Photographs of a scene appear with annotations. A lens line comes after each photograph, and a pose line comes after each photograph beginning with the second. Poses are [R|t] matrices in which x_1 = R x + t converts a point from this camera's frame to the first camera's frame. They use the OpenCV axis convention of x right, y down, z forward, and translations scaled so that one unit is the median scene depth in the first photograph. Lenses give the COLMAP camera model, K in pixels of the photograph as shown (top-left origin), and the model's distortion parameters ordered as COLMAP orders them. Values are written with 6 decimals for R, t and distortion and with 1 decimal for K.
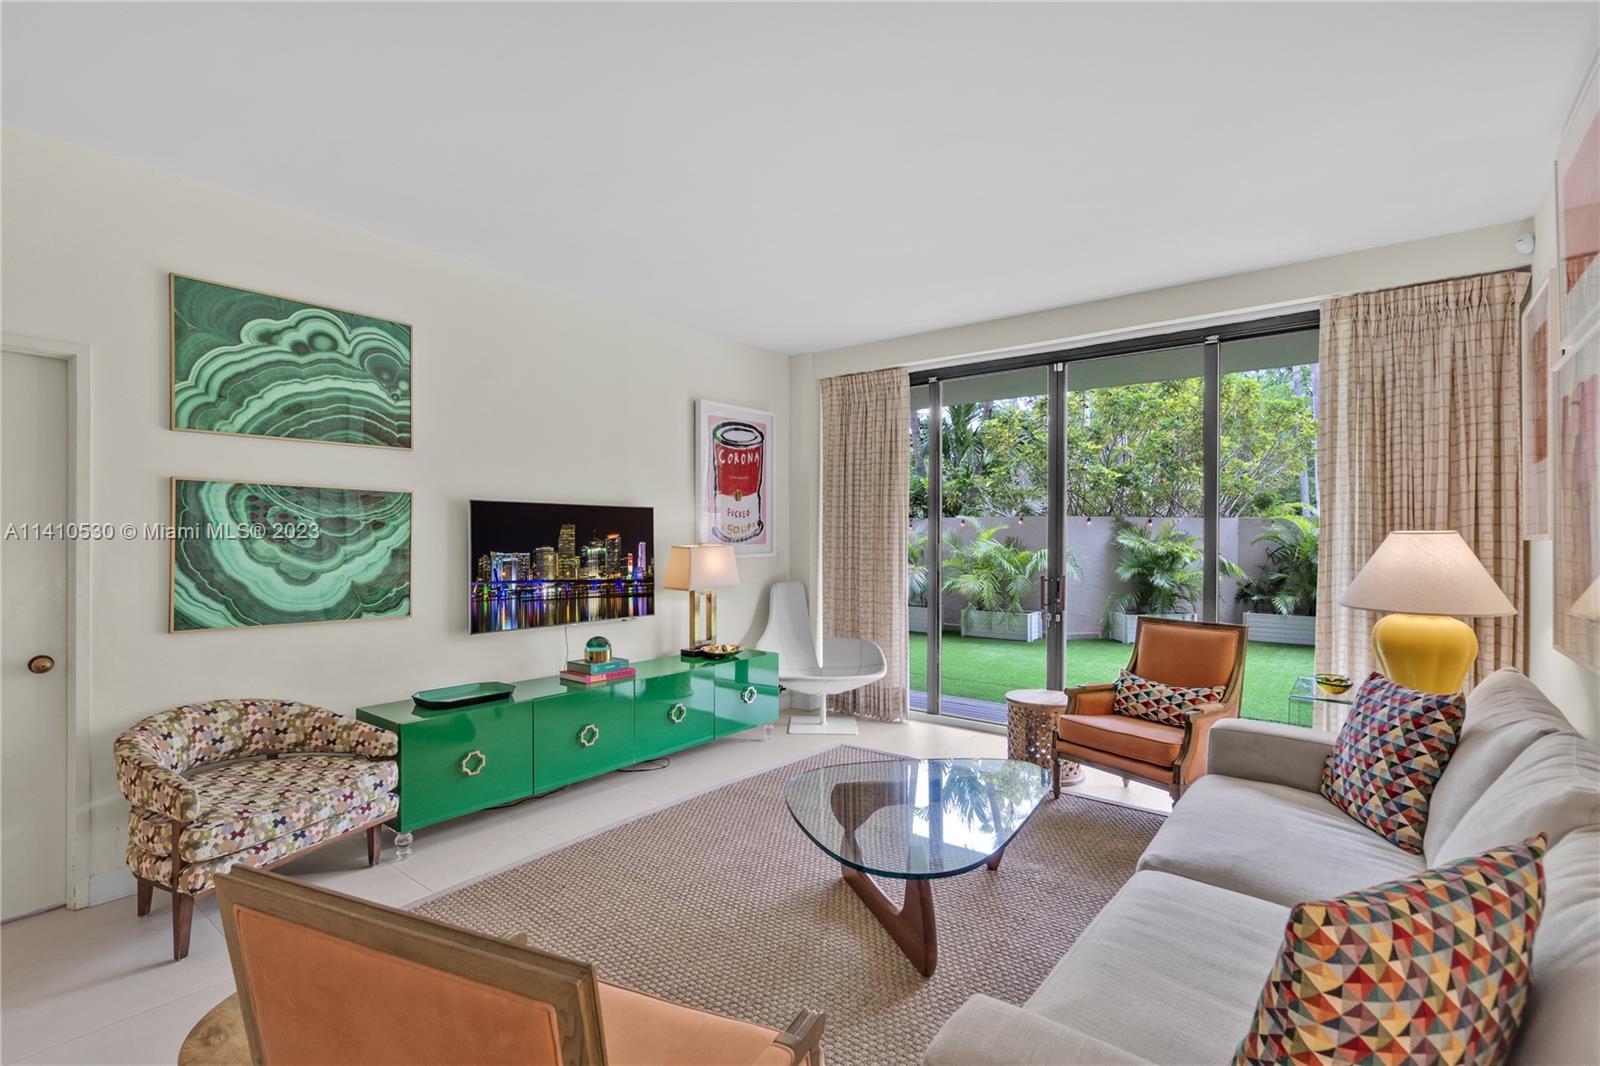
lens RADIAL K [[734.9, 0, 803.2], [0, 734.9, 539.7], [0, 0, 1]] dist [-0.004301, 0.003149]
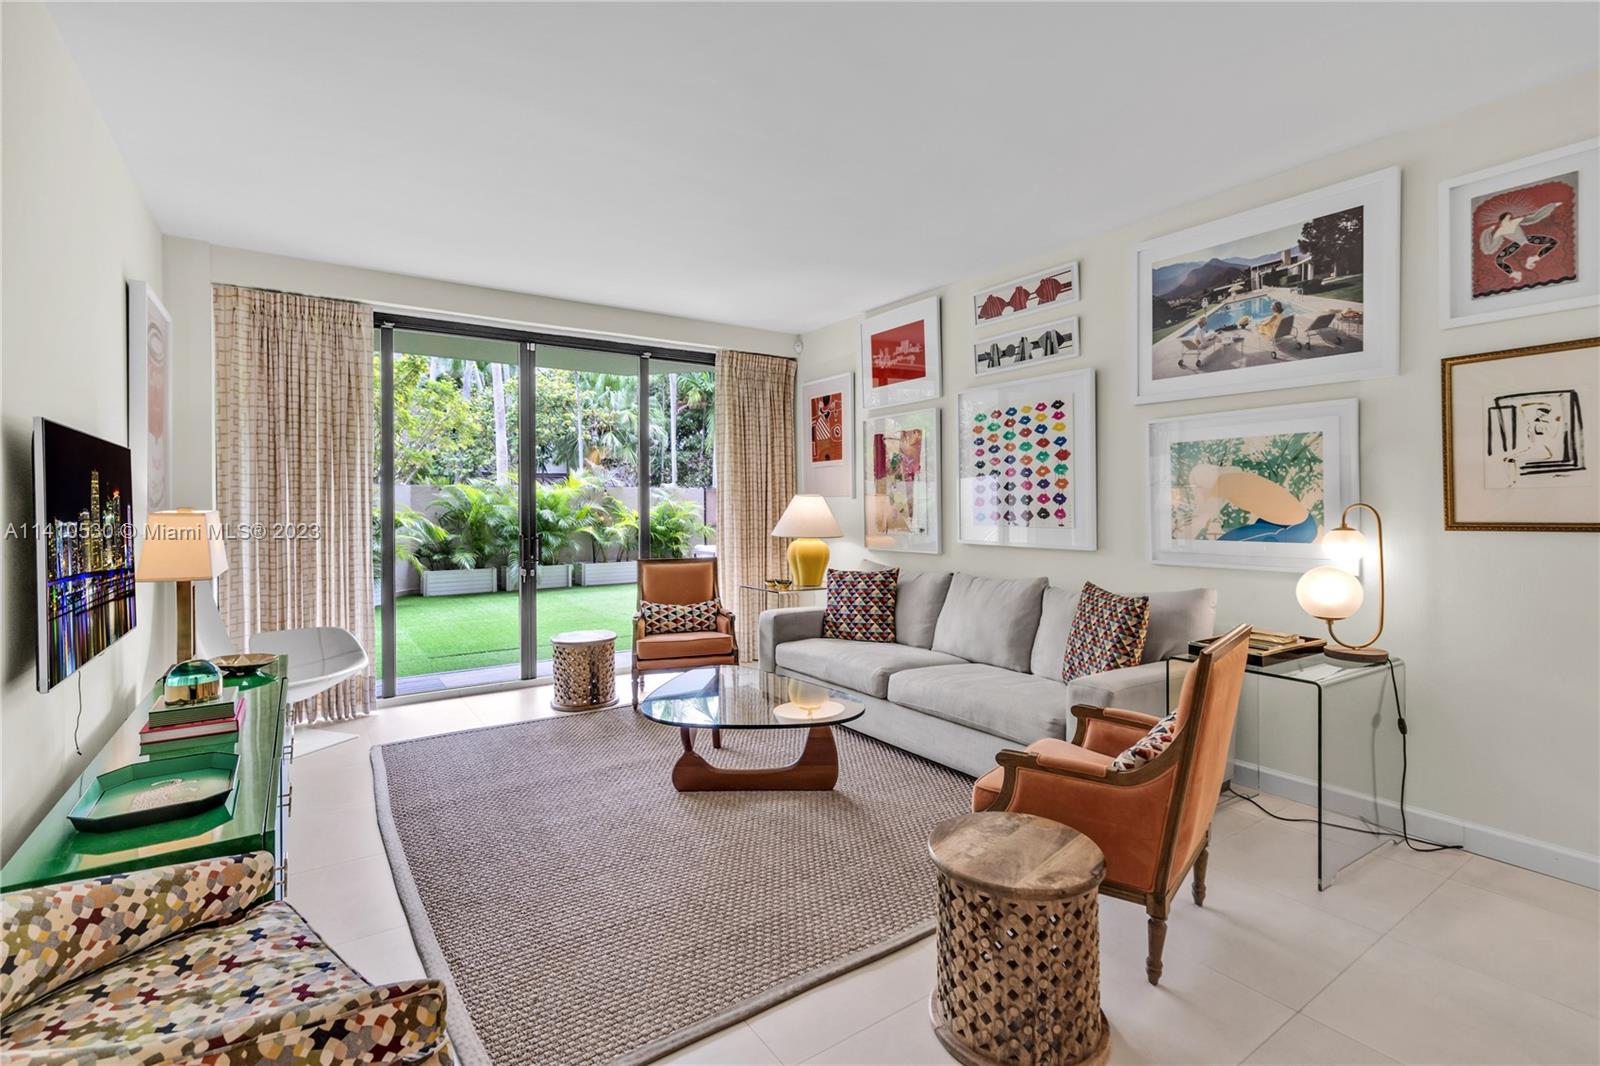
lens RADIAL K [[734.9, 0, 789.2], [0, 734.9, 510.3], [0, 0, 1]] dist [-0.004301, 0.003149]
pose [[0.305420, -0.009859, 0.952167, -0.706111], [0.008967, 0.999932, 0.007478, 0.009340], [-0.952176, 0.006254, 0.305487, 0.345852]]
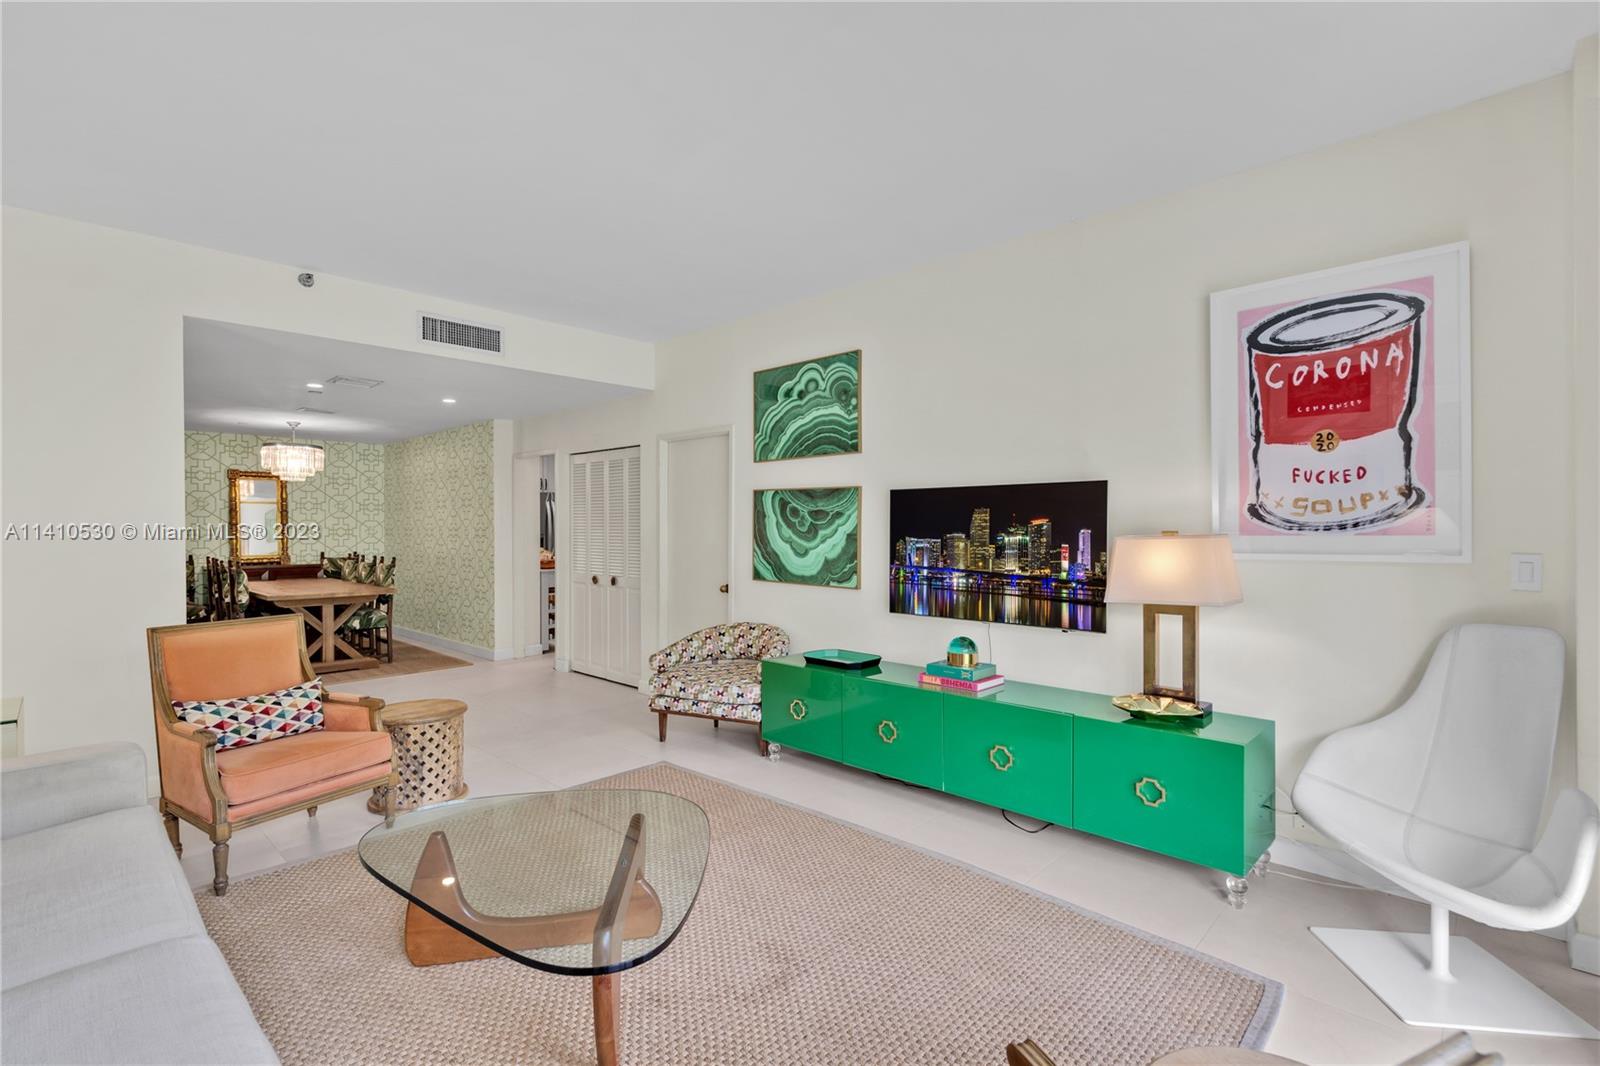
lens RADIAL K [[734.9, 0, 796.1], [0, 734.9, 534.2], [0, 0, 1]] dist [-0.004301, 0.003149]
pose [[-0.091475, 0.007105, -0.995782, 0.604365], [-0.003739, 0.999965, 0.007478, 0.004054], [0.995800, 0.004407, -0.091445, 0.882884]]
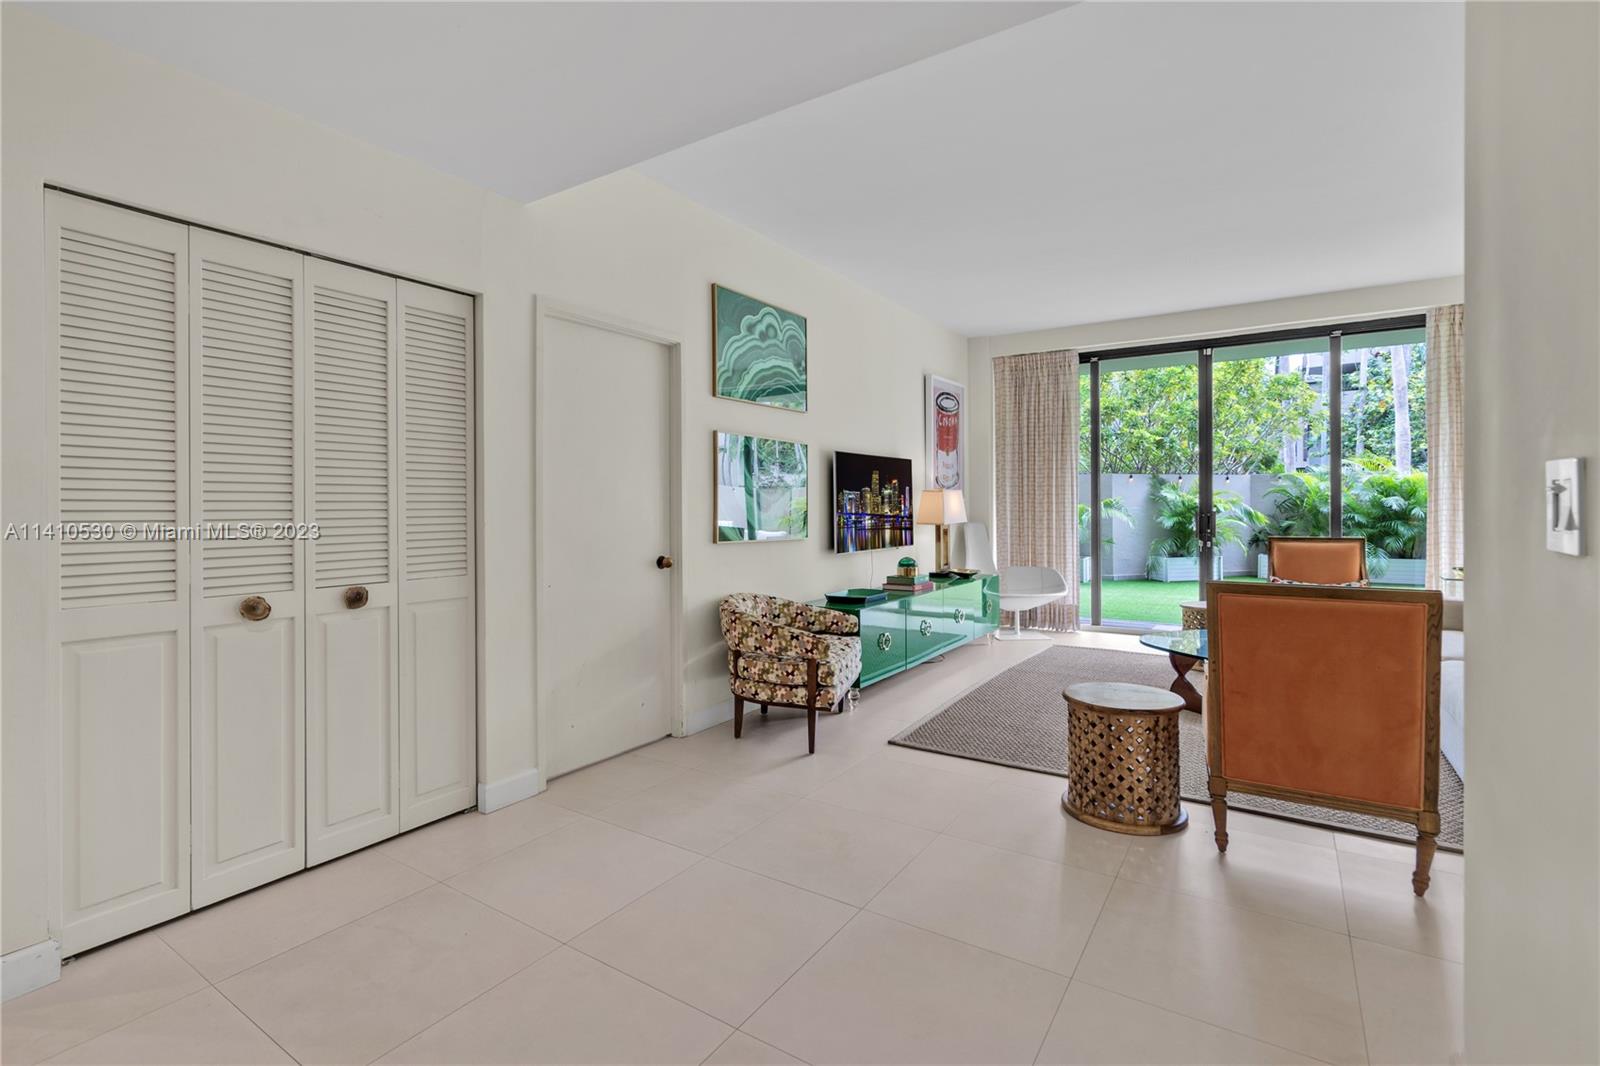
lens RADIAL K [[734.9, 0, 805.4], [0, 734.9, 503.1], [0, 0, 1]] dist [-0.004301, 0.003149]
pose [[0.996014, -0.007763, 0.088853, -0.573273], [0.008367, 0.999944, -0.006431, 0.043615], [-0.088799, 0.007149, 0.996024, -0.276816]]
